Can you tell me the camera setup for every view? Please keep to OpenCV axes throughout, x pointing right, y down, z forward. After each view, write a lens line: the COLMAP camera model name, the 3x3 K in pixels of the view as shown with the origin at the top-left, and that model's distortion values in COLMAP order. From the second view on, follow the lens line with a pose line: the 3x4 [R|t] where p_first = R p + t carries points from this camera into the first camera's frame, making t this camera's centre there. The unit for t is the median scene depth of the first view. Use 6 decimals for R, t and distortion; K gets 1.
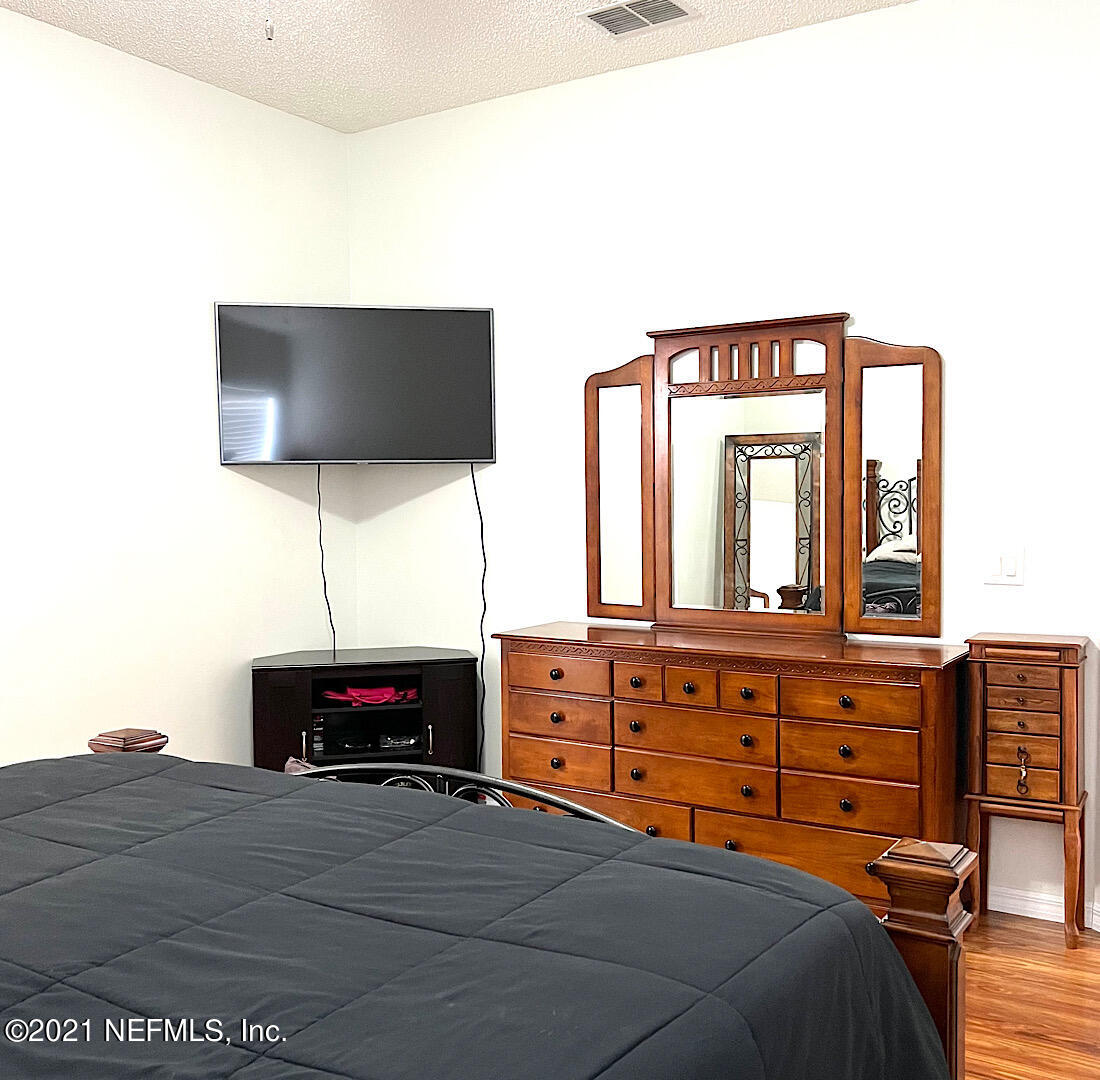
lens RADIAL K [[1117.3, 0, 550.0], [0, 1117.3, 540.0], [0, 0, 1]] dist [0.037299, -0.046478]
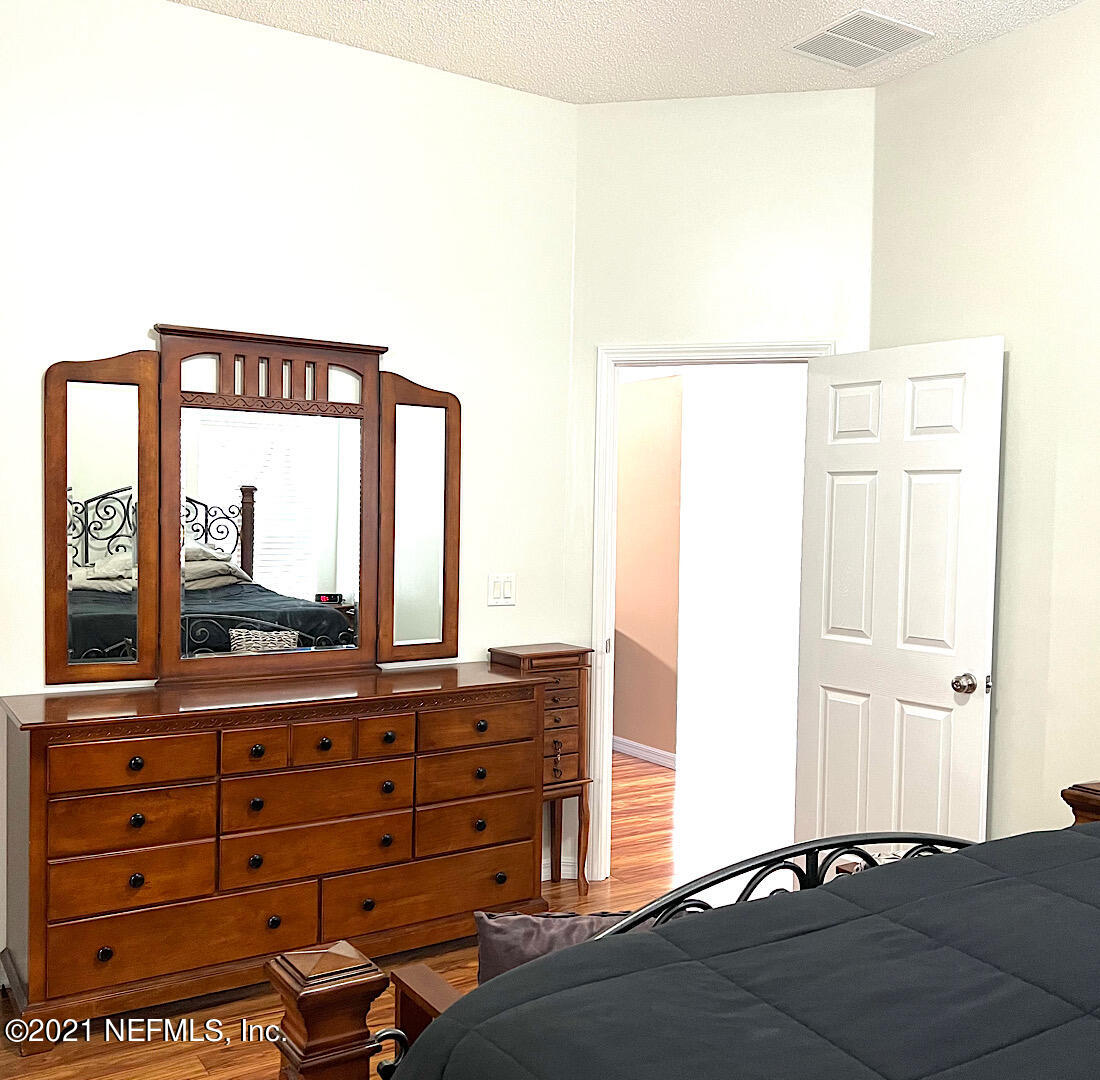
lens RADIAL K [[1093.1, 0, 550.0], [0, 1093.1, 540.0], [0, 0, 1]] dist [0.102069, -0.296092]
pose [[0.419121, -0.007180, 0.907902, -0.577126], [0.016686, 0.999861, 0.000204, -0.026663], [-0.907777, 0.015063, 0.419183, 0.452587]]
